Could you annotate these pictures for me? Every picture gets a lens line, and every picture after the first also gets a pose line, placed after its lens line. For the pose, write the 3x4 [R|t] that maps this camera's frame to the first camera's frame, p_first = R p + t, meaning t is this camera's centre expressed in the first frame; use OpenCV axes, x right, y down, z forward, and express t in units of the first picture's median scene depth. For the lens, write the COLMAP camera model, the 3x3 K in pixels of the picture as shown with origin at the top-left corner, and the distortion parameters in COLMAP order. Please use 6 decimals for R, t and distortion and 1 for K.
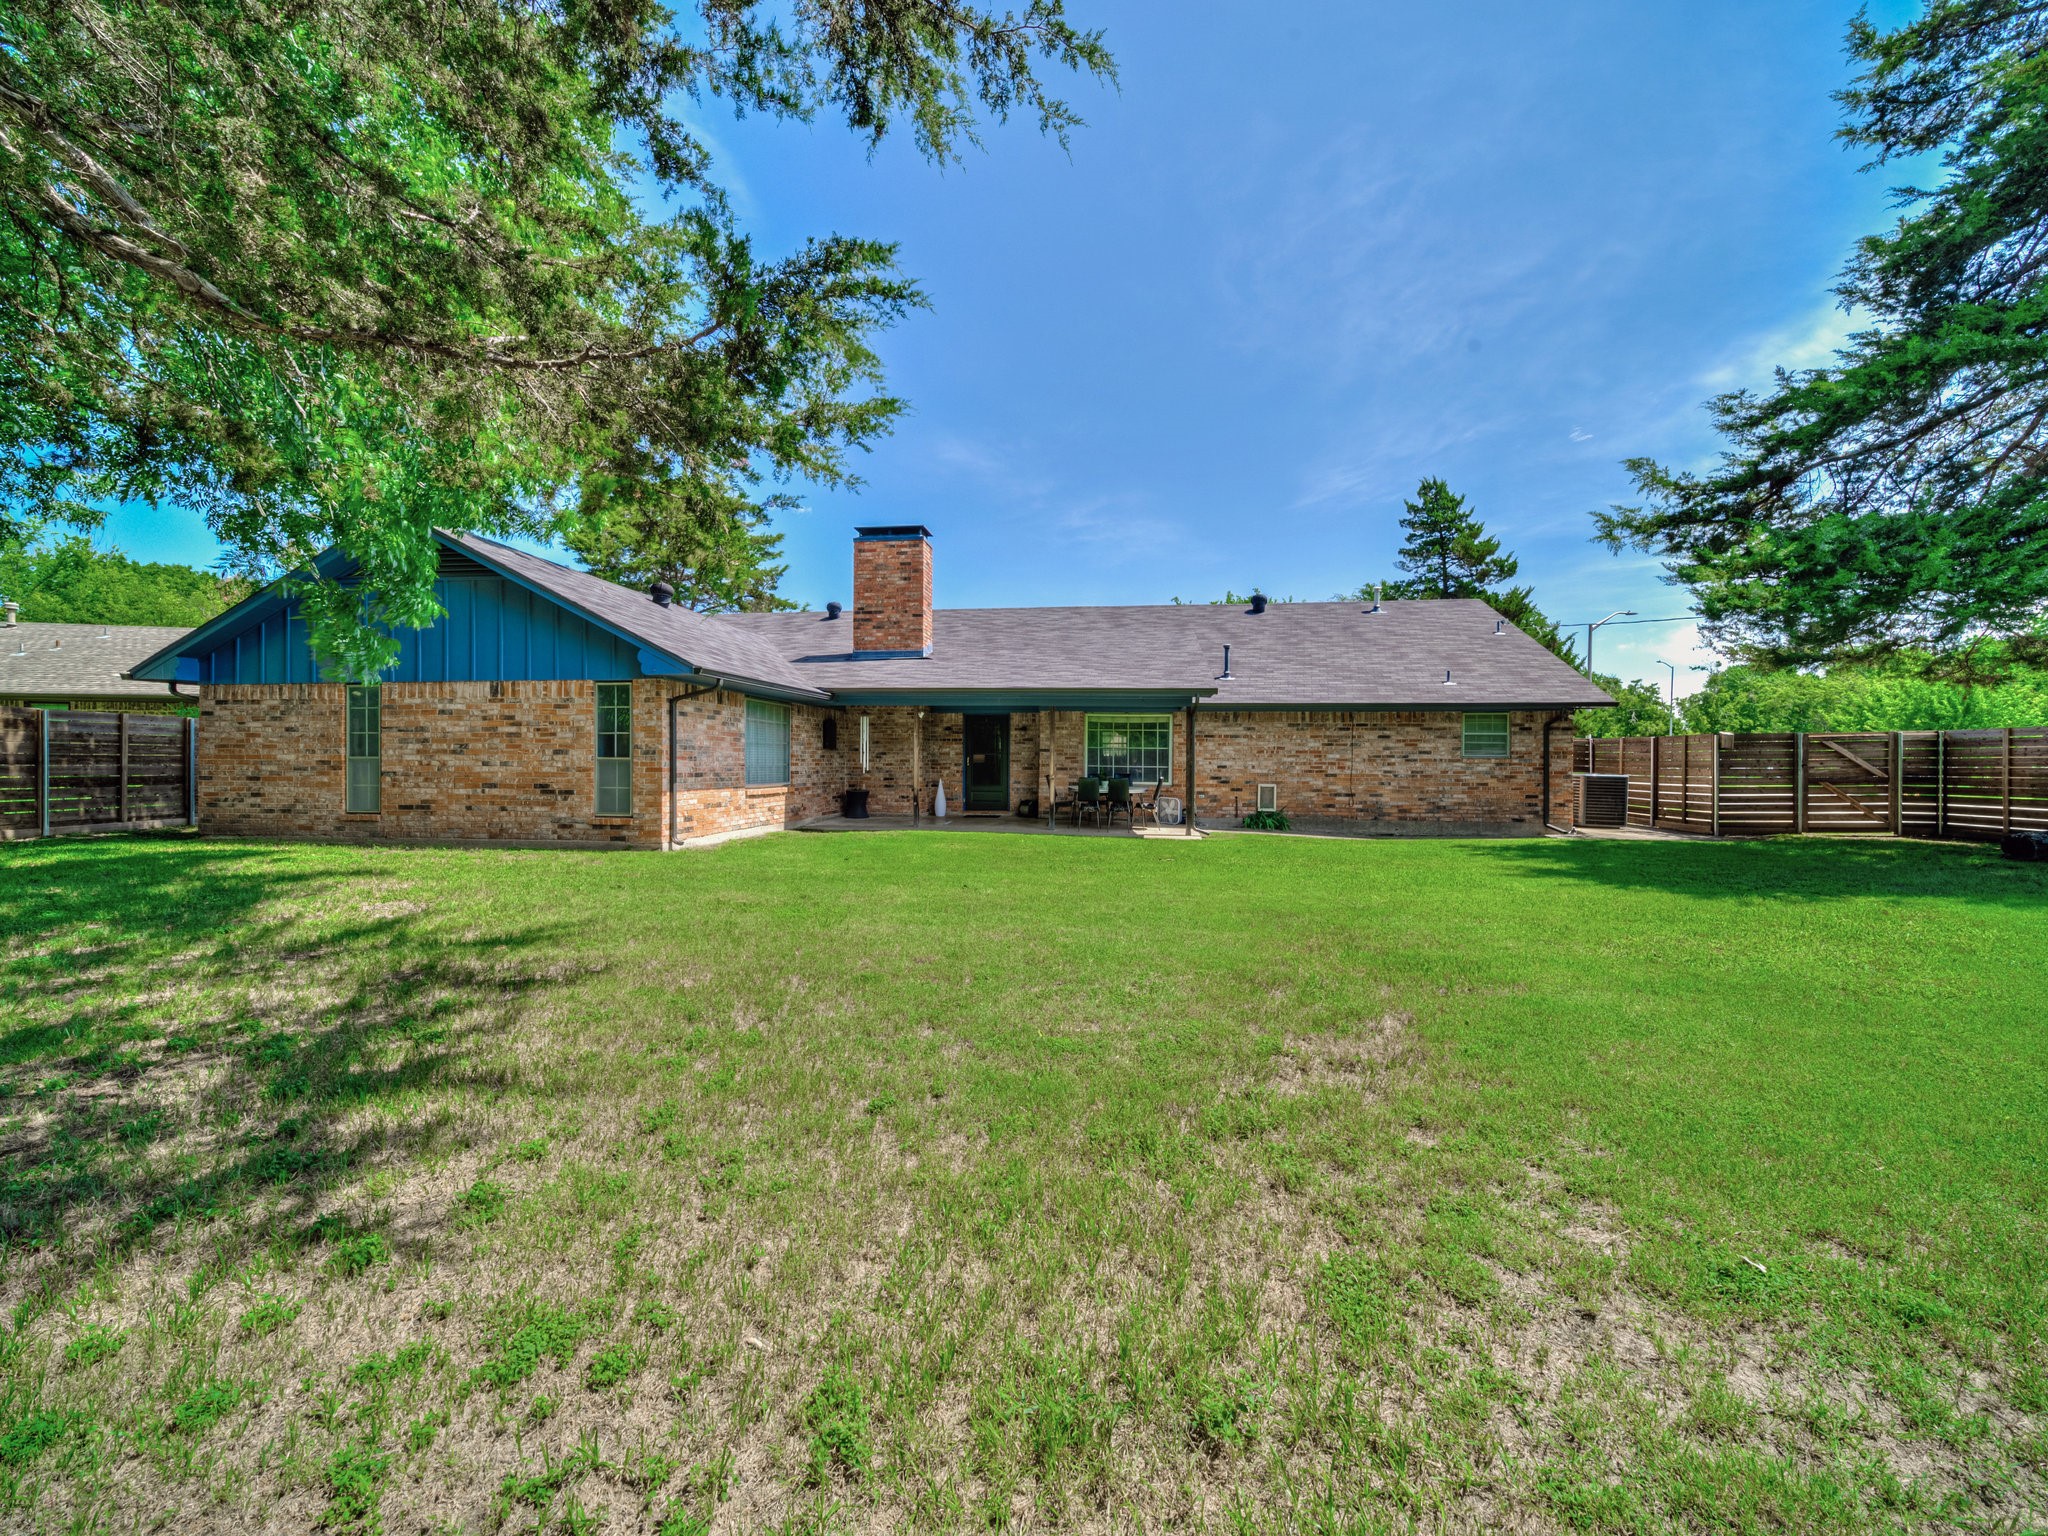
lens RADIAL K [[812.4, 0, 1026.9], [0, 812.4, 766.6], [0, 0, 1]] dist [0.000045, 0.000132]
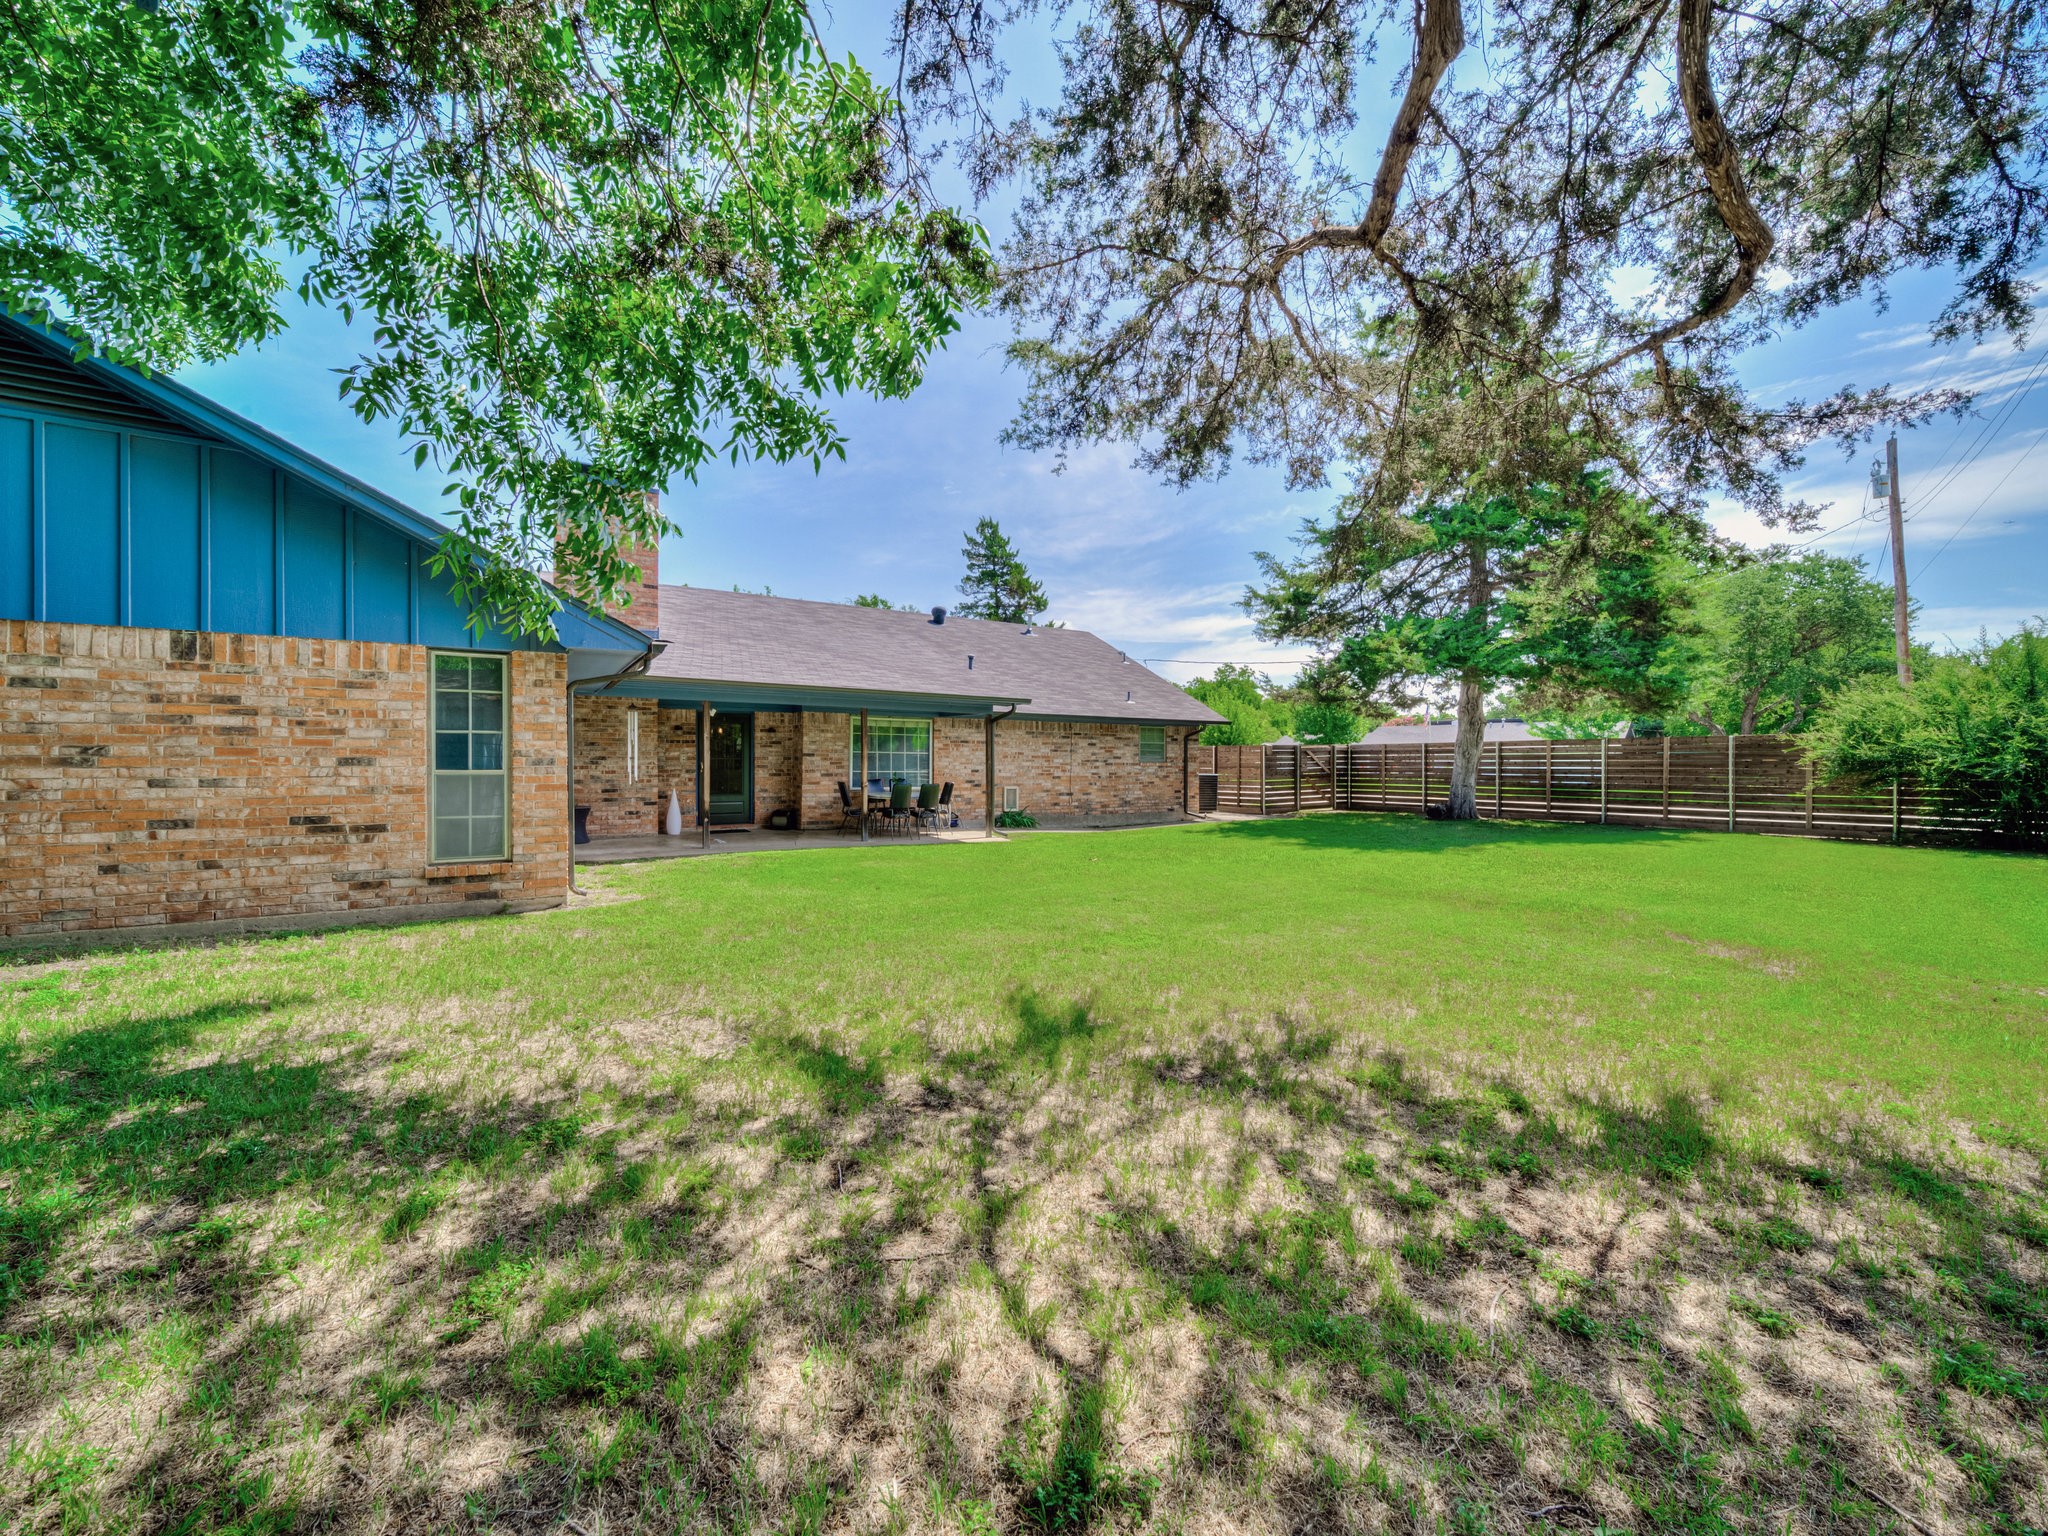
lens RADIAL K [[812.4, 0, 1026.9], [0, 812.4, 766.6], [0, 0, 1]] dist [0.000045, 0.000132]
pose [[0.761651, -0.007149, 0.647948, -0.423547], [0.005905, 0.999974, 0.004092, -0.010025], [-0.647960, 0.000709, 0.761674, 0.163457]]
